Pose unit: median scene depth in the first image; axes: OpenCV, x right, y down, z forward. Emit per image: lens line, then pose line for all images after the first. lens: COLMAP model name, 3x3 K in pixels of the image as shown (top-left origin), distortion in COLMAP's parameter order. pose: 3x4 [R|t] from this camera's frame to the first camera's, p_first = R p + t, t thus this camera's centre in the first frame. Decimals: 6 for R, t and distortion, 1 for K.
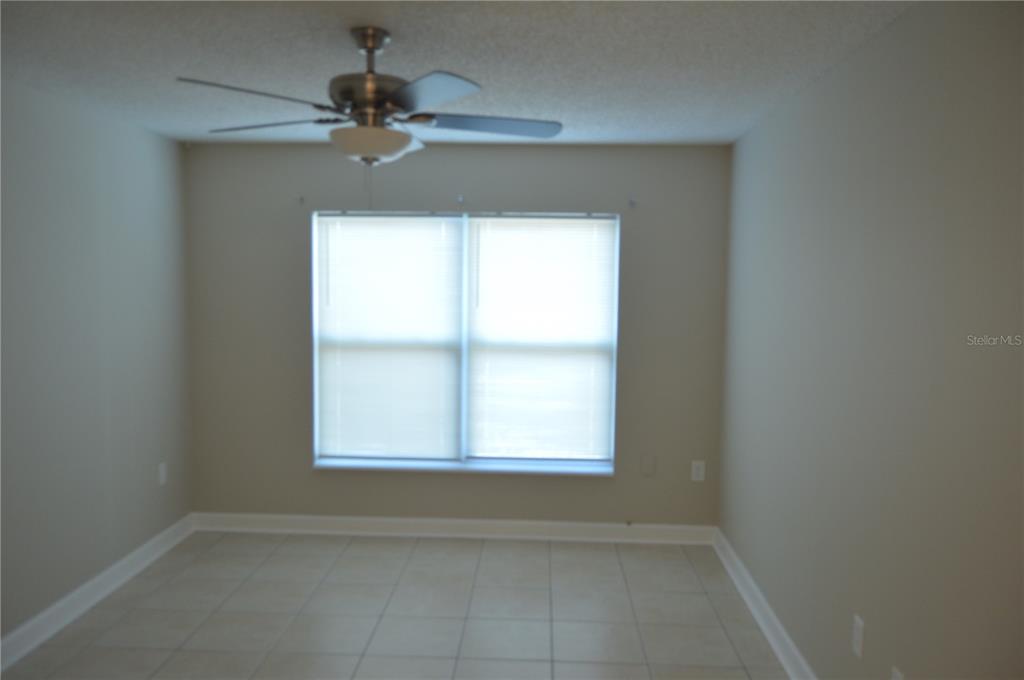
lens RADIAL K [[794.9, 0, 497.7], [0, 794.9, 348.0], [0, 0, 1]] dist [-0.014026, 0.011562]
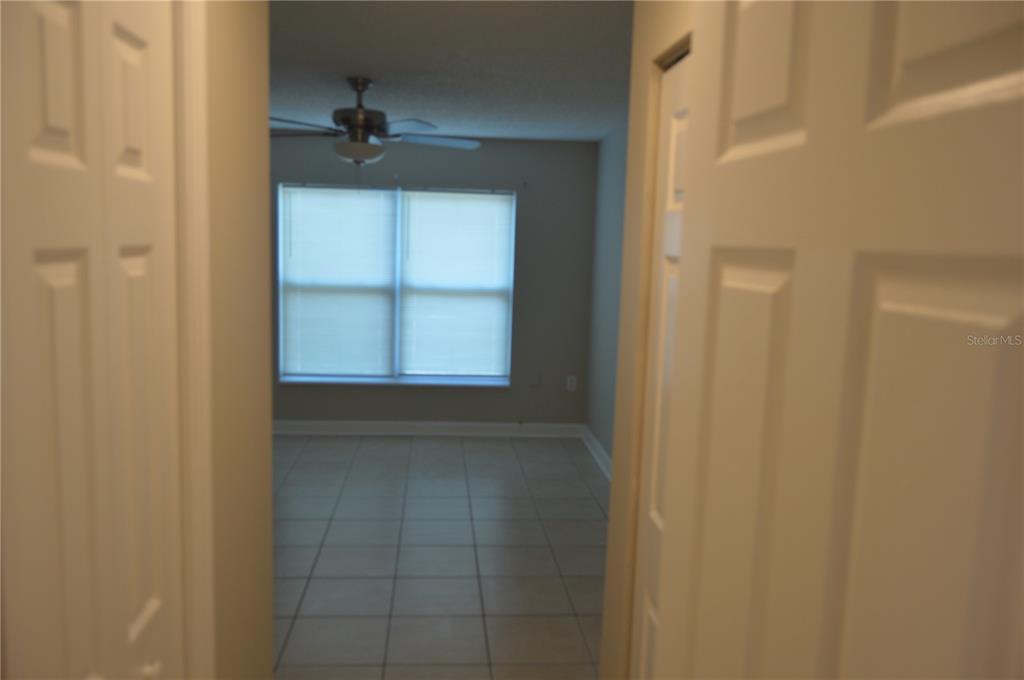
lens RADIAL K [[794.9, 0, 485.2], [0, 794.9, 323.9], [0, 0, 1]] dist [-0.014026, 0.011562]
pose [[0.993066, 0.004570, 0.117471, -0.053163], [-0.007396, 0.999693, 0.023640, 0.022800], [-0.117327, -0.024345, 0.992795, -0.323904]]
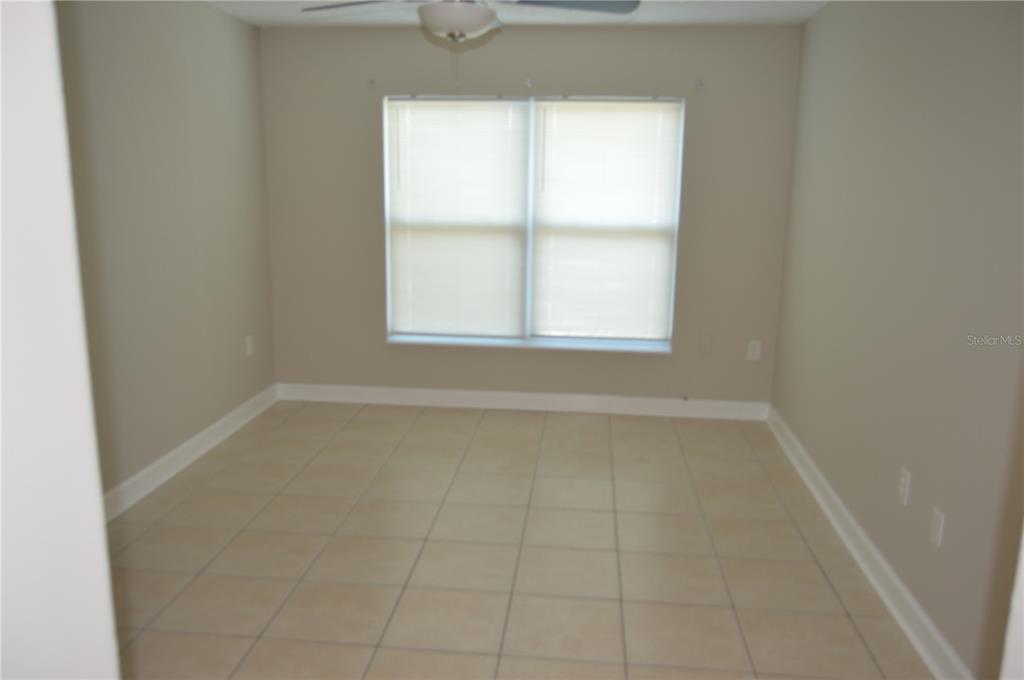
lens RADIAL K [[794.9, 0, 504.3], [0, 794.9, 334.7], [0, 0, 1]] dist [-0.014026, 0.011562]
pose [[0.998652, 0.011588, -0.050586, -0.021565], [-0.005995, 0.993984, 0.109361, 0.022652], [0.051549, -0.108911, 0.992714, -0.046814]]
